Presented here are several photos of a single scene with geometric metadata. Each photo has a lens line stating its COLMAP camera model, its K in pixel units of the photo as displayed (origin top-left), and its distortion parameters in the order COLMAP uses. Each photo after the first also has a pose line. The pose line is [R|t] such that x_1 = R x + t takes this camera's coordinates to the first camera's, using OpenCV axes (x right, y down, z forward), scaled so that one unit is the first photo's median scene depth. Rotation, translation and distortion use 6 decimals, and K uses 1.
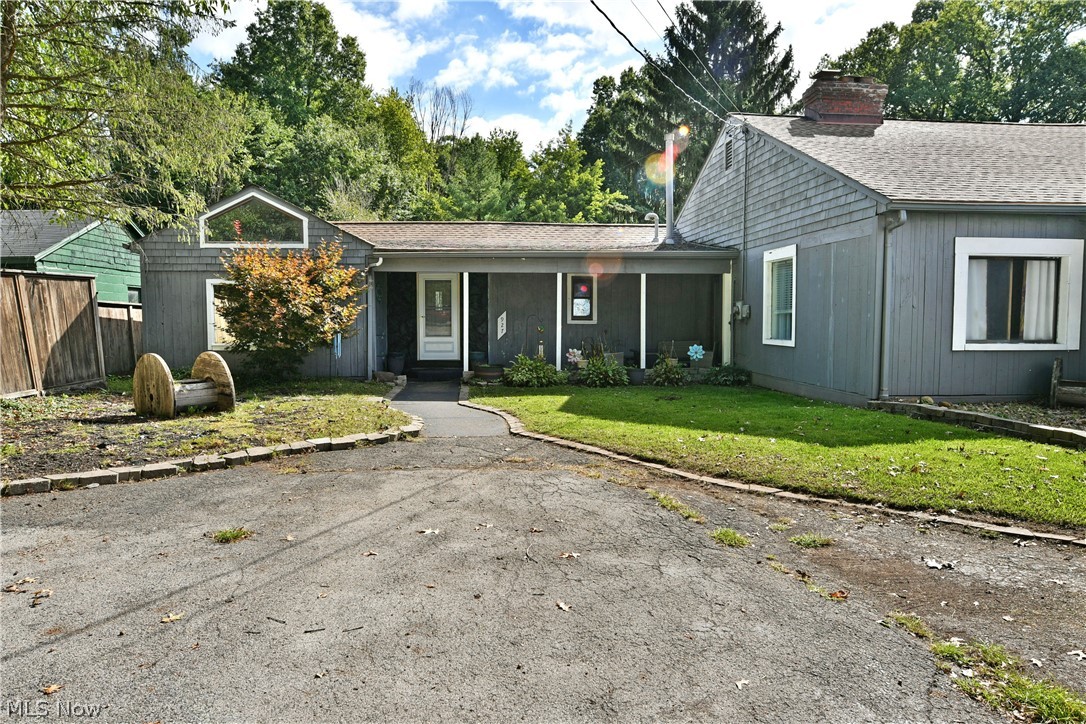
lens RADIAL K [[653.2, 0, 542.2], [0, 653.2, 363.5], [0, 0, 1]] dist [-0.016812, -0.001122]
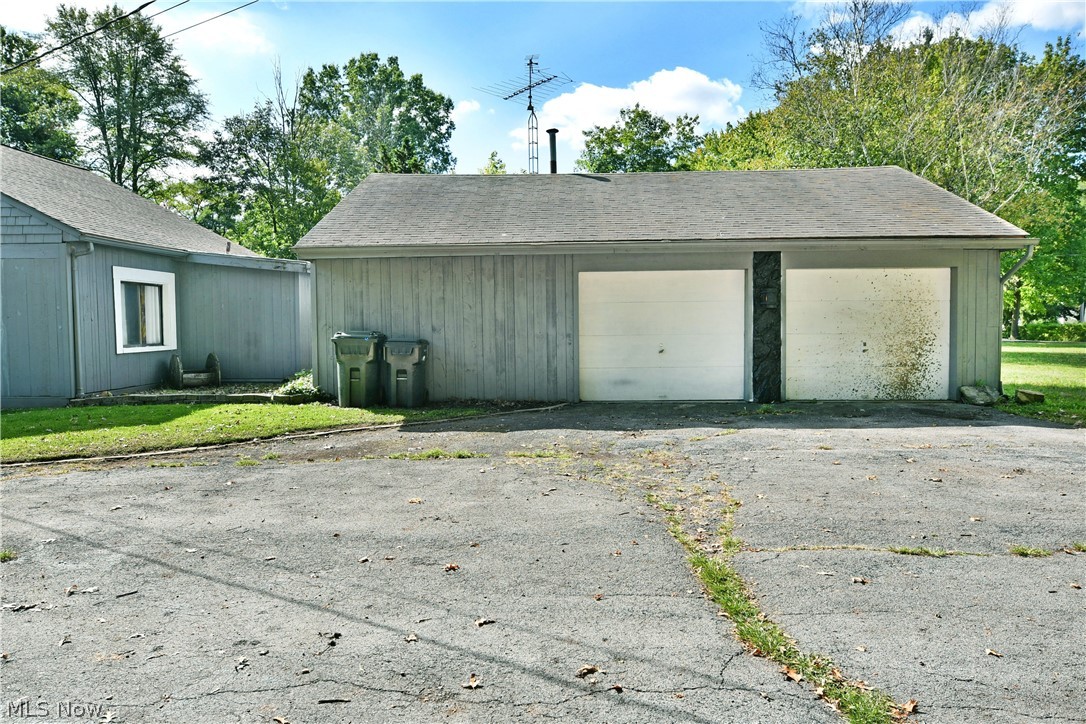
lens RADIAL K [[694.3, 0, 535.5], [0, 694.3, 355.9], [0, 0, 1]] dist [-0.018861, -0.001166]
pose [[0.119269, -0.049535, 0.991626, -0.410578], [0.071466, 0.996592, 0.041188, -0.008491], [-0.990287, 0.065955, 0.122403, 0.008061]]
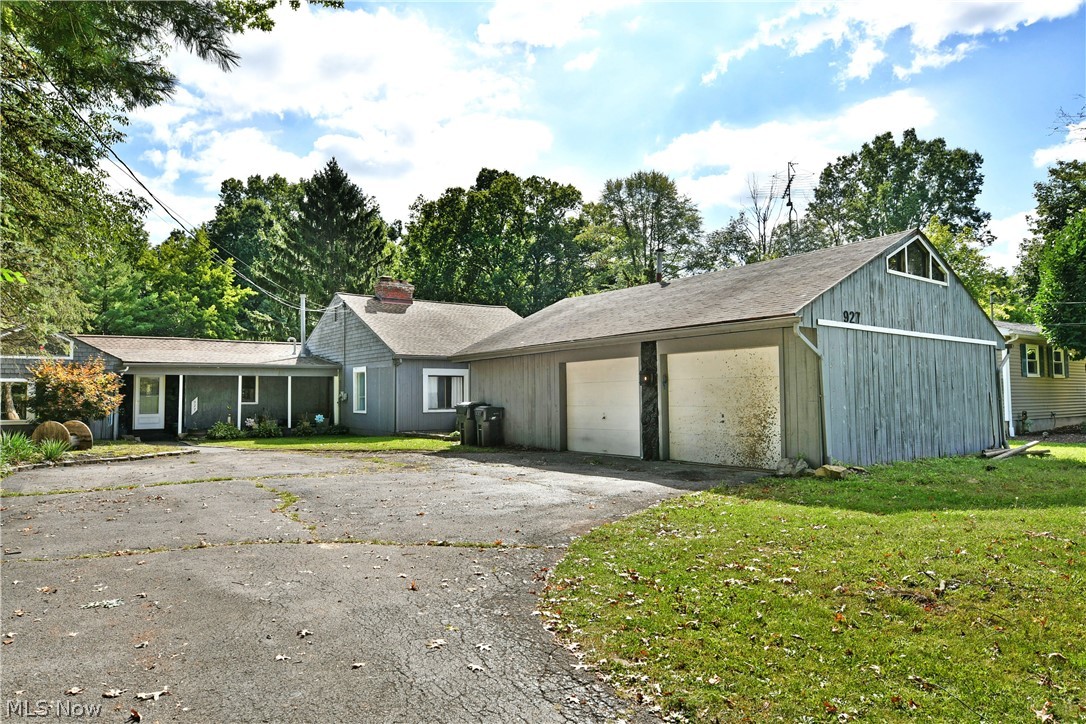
lens RADIAL K [[653.2, 0, 542.2], [0, 653.2, 363.5], [0, 0, 1]] dist [-0.016812, -0.001122]
pose [[0.847192, 0.017830, 0.530988, -0.221060], [0.045477, 0.993335, -0.105913, 0.053819], [-0.529337, 0.113877, 0.840734, -0.937349]]
